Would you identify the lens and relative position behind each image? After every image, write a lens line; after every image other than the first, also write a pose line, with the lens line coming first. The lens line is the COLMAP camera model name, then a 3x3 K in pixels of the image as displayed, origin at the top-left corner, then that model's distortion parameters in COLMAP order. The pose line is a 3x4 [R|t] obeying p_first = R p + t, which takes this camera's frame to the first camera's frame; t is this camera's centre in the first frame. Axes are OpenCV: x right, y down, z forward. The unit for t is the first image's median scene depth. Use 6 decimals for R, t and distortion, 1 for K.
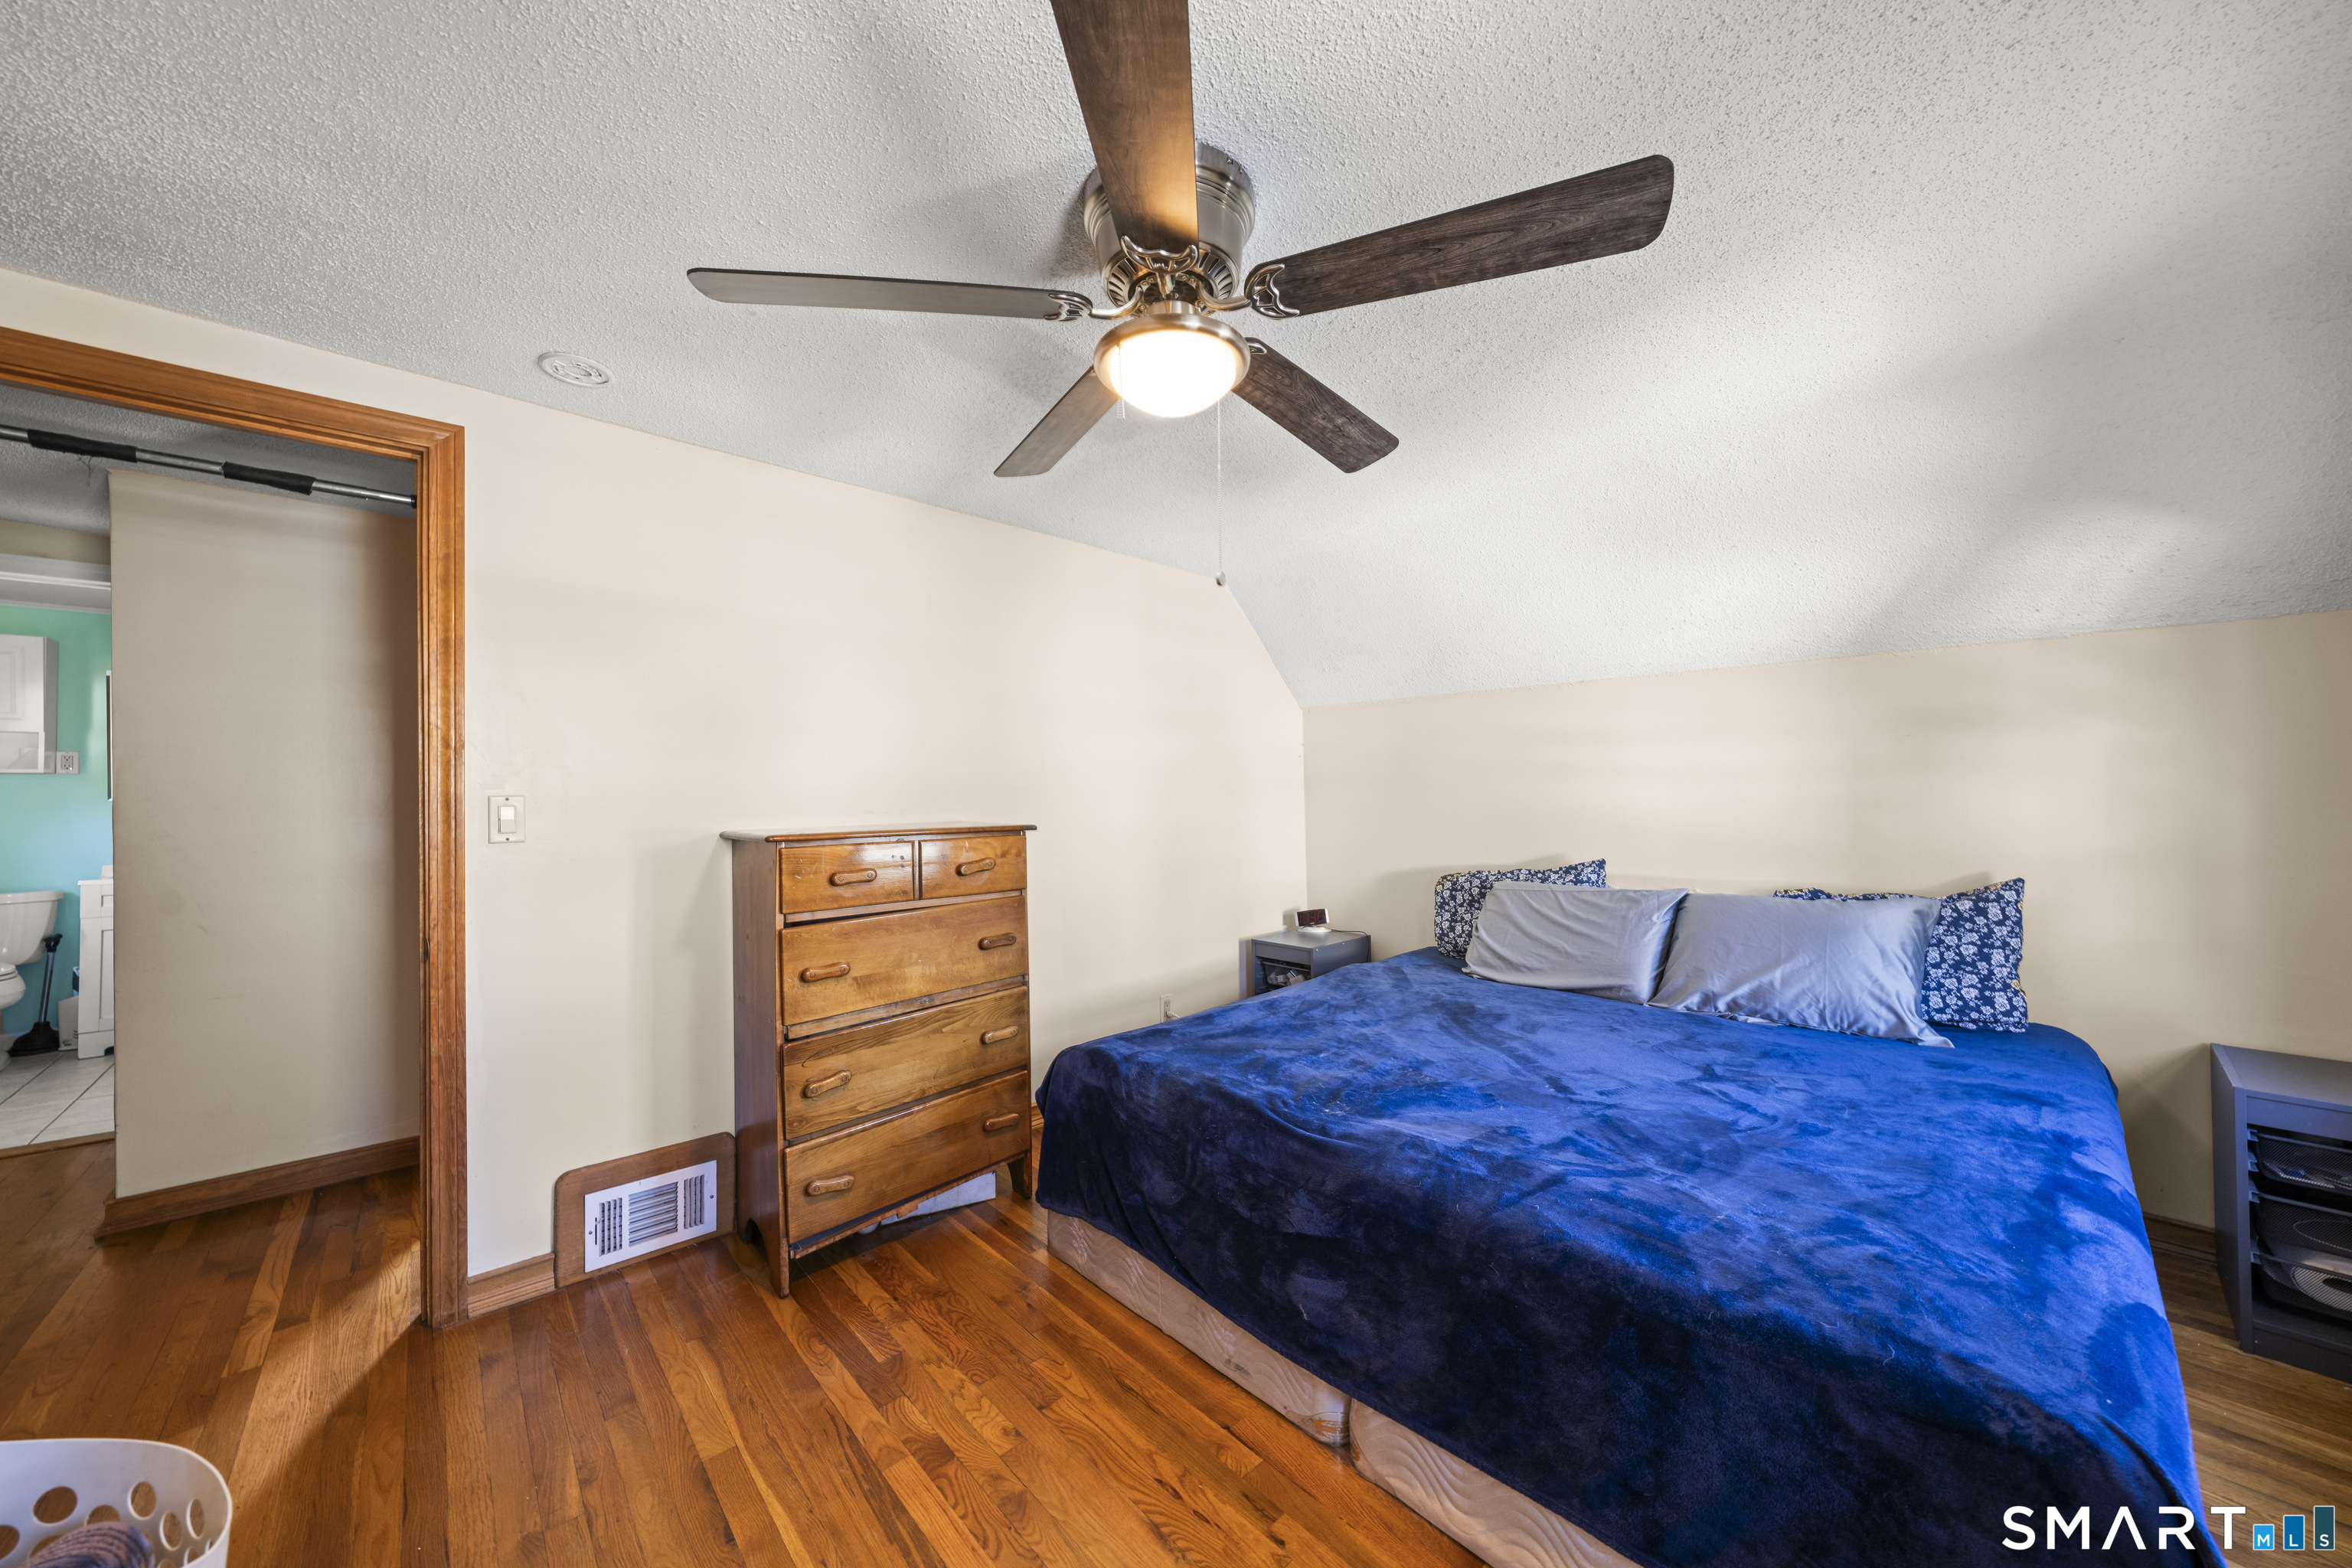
lens RADIAL K [[824.3, 0, 1176.0], [0, 824.3, 784.0], [0, 0, 1]] dist [-0.000065, -0.000009]
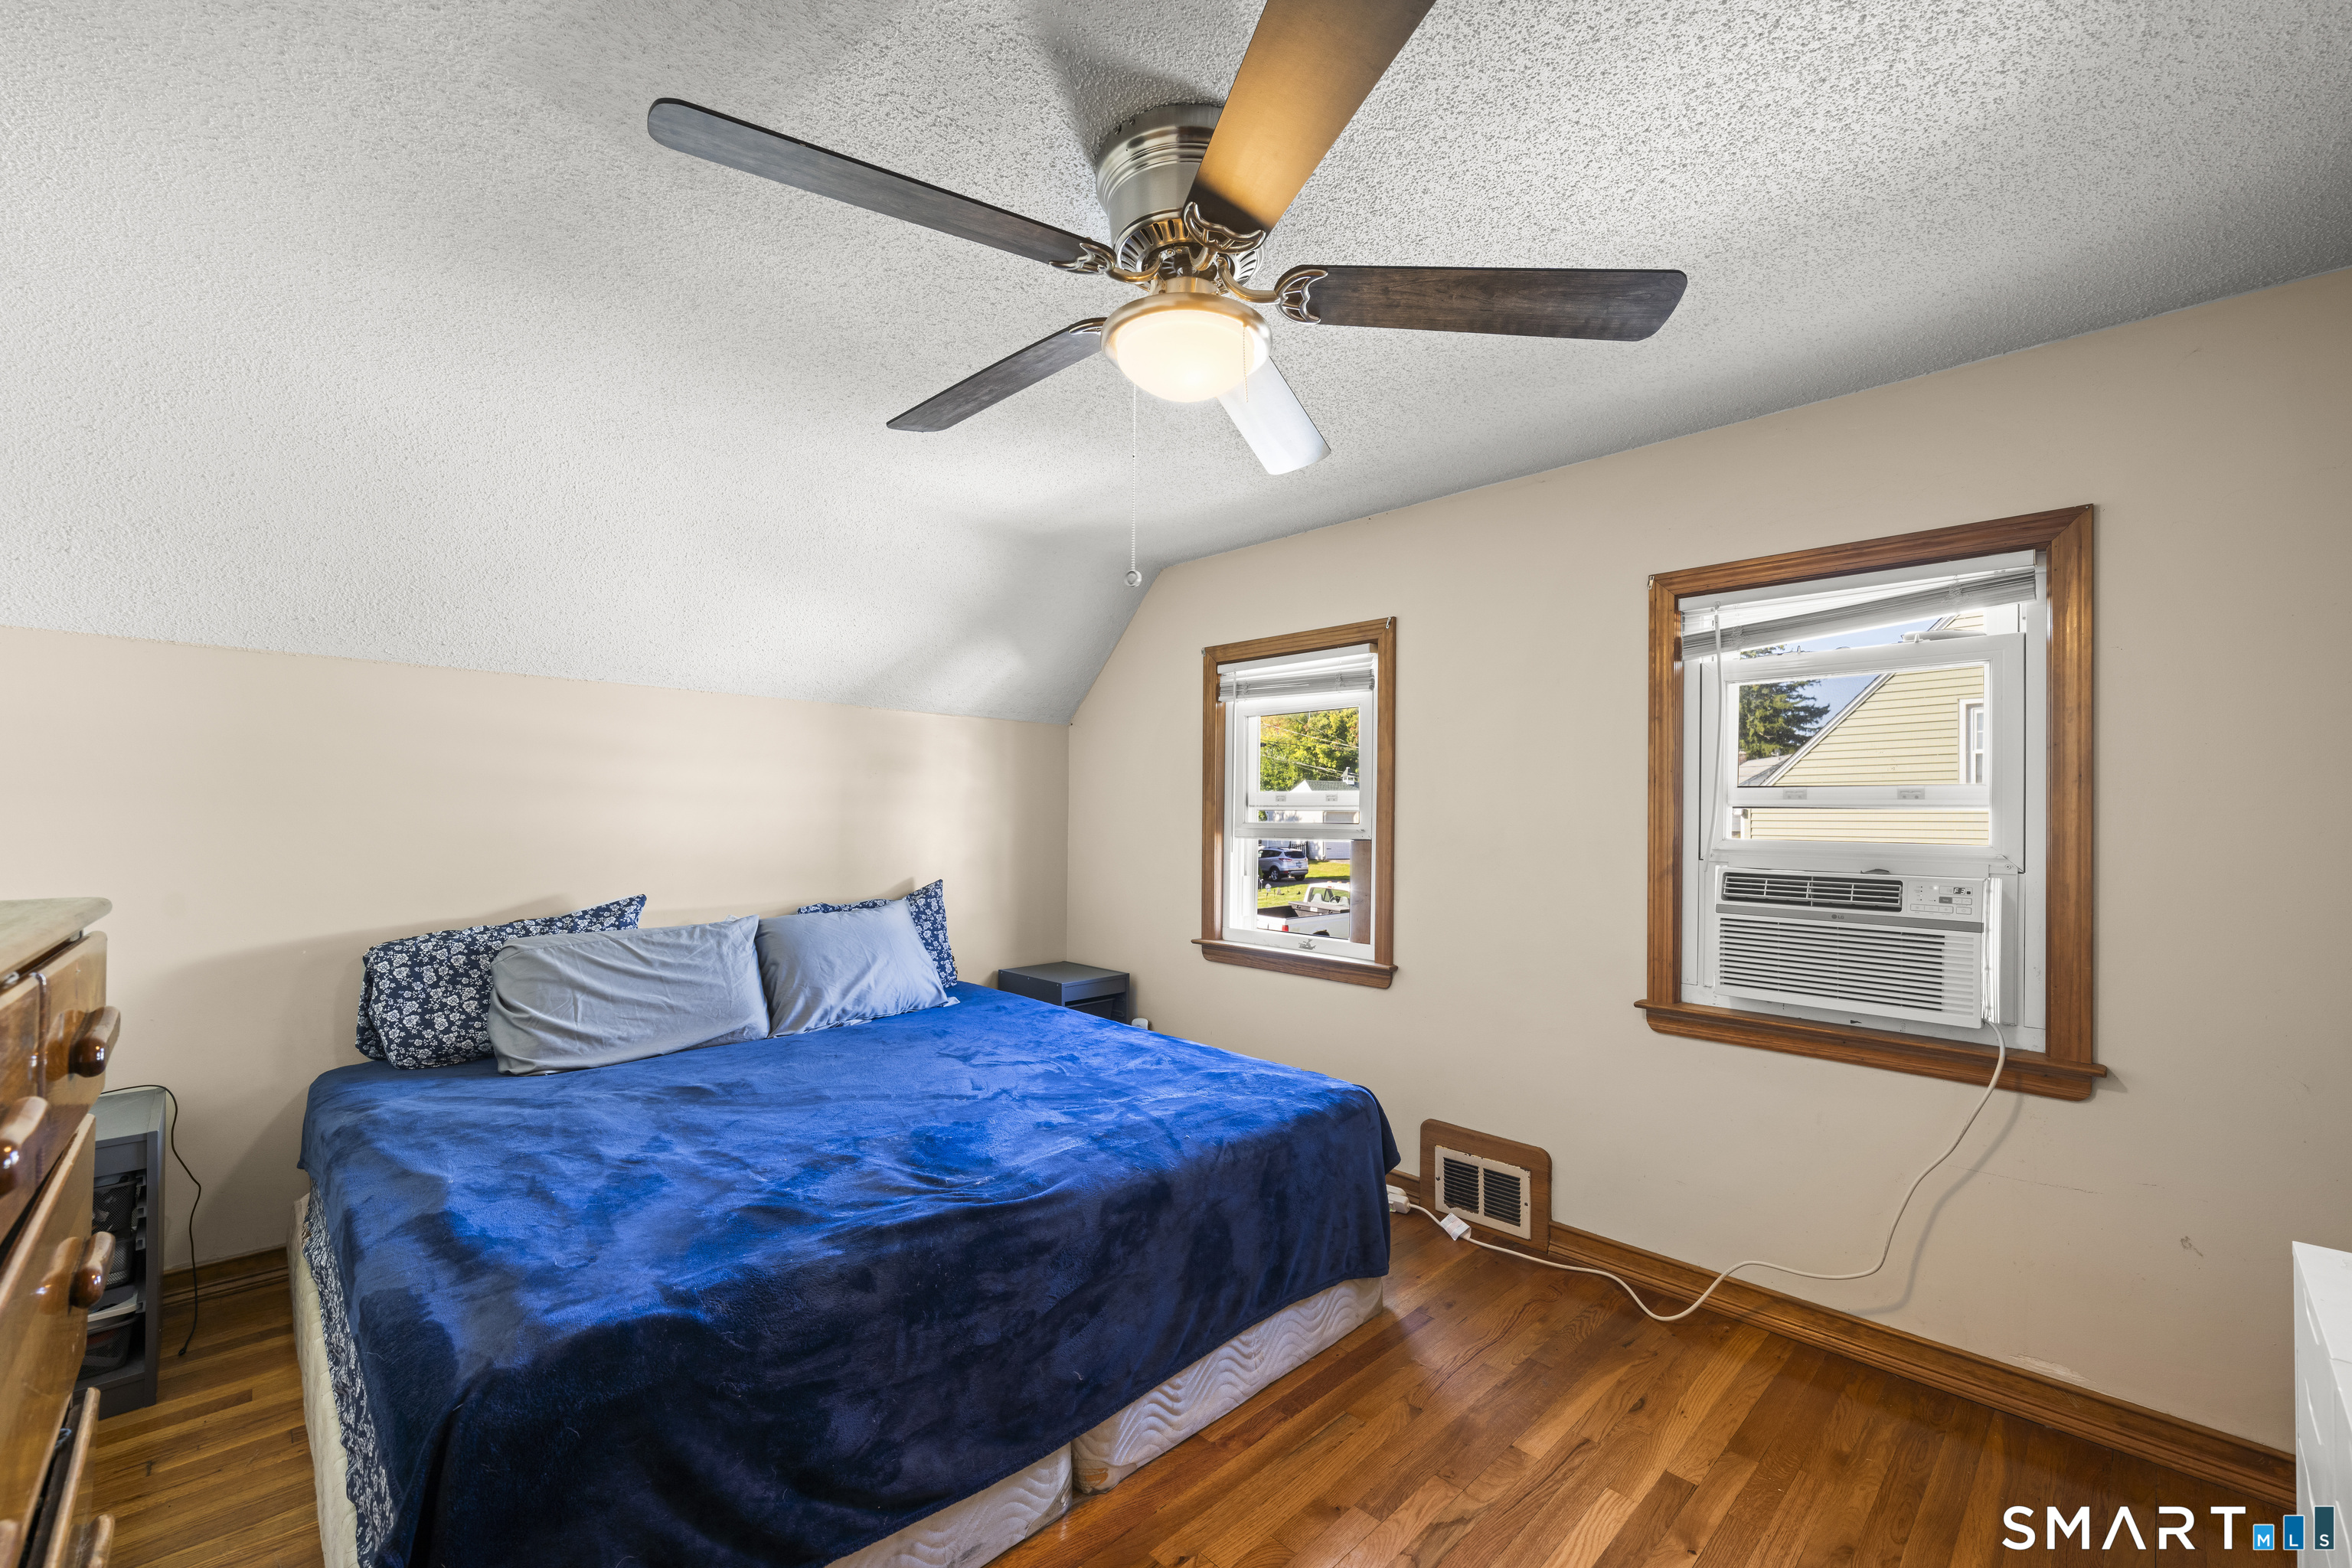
lens RADIAL K [[965.2, 0, 1178.7], [0, 965.2, 800.6], [0, 0, 1]] dist [-0.000733, 0.000029]
pose [[-0.029913, 0.025680, 0.999223, -0.789212], [-0.015285, 0.999541, -0.026146, 0.019886], [-0.999436, -0.016056, -0.029506, 0.776524]]
